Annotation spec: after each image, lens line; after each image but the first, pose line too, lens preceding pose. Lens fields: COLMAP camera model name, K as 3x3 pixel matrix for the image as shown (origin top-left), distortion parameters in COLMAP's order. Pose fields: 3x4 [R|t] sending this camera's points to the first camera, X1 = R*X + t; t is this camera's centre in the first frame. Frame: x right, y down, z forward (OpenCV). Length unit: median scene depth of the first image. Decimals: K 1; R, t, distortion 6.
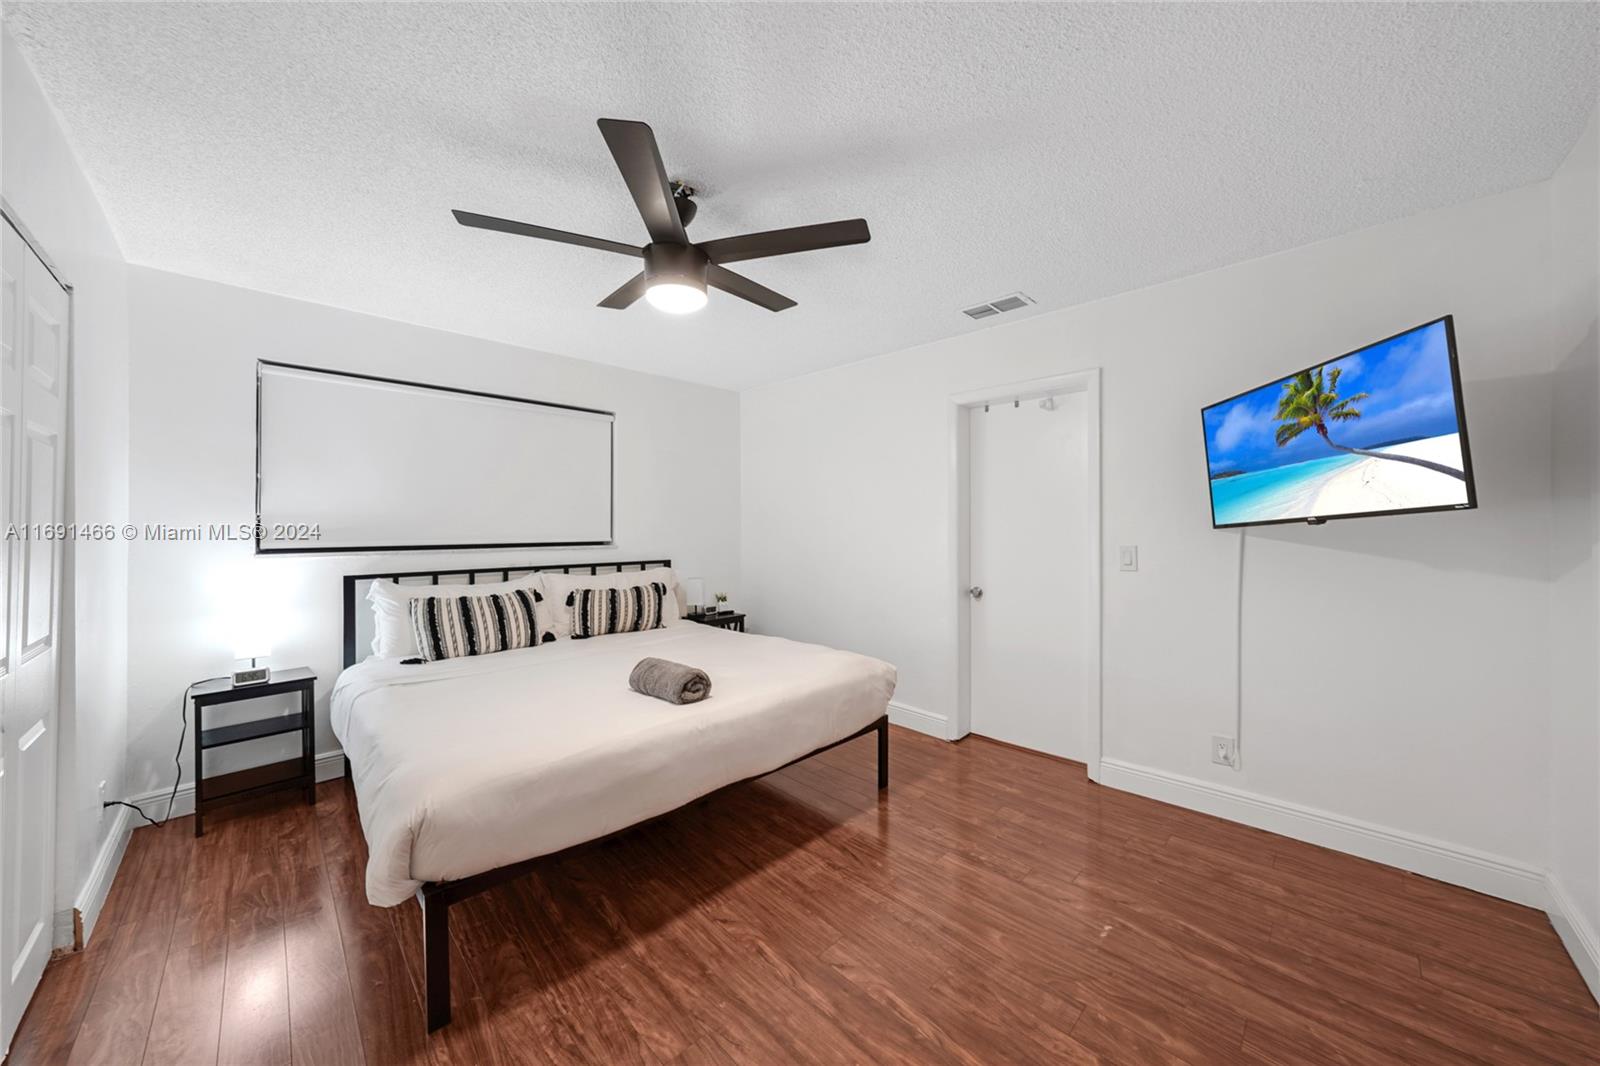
lens RADIAL K [[611.9, 0, 780.6], [0, 611.9, 519.6], [0, 0, 1]] dist [-0.010327, -0.000585]
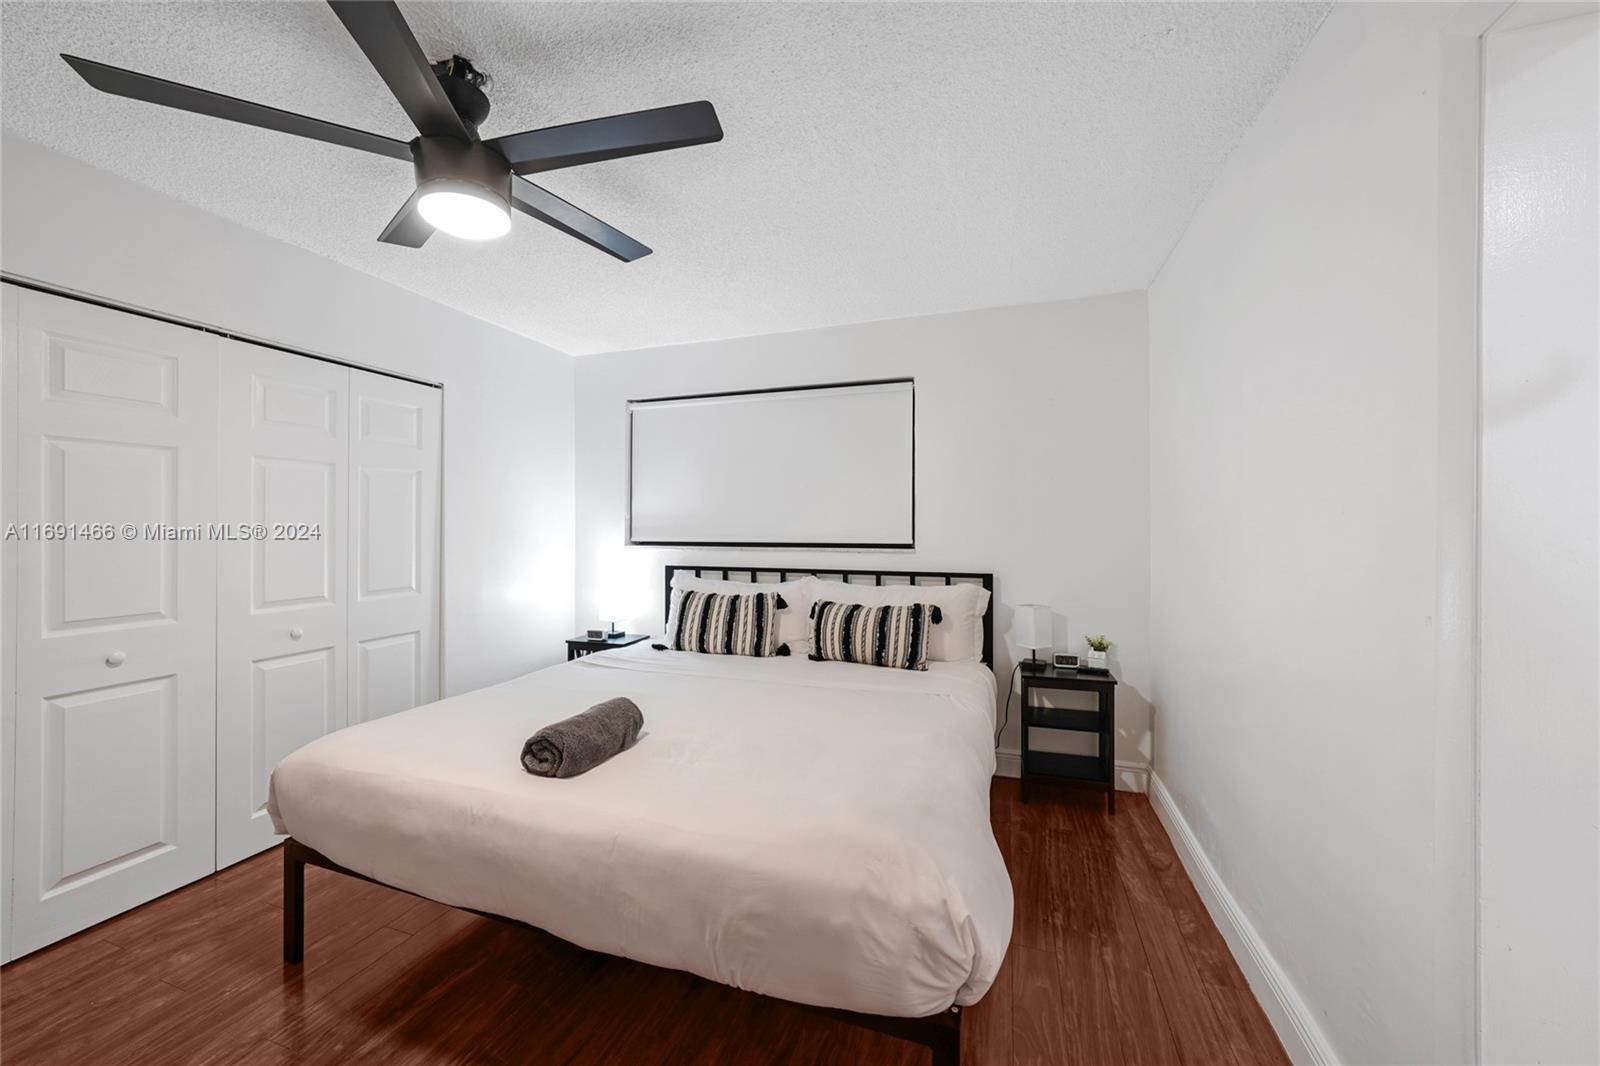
lens RADIAL K [[578.0, 0, 804.3], [0, 578.0, 530.5], [0, 0, 1]] dist [-0.019279, -0.000921]
pose [[0.444005, 0.000771, -0.896024, 0.372190], [0.001911, 0.999997, 0.001808, 0.018970], [0.896022, -0.002515, 0.444002, 0.653750]]
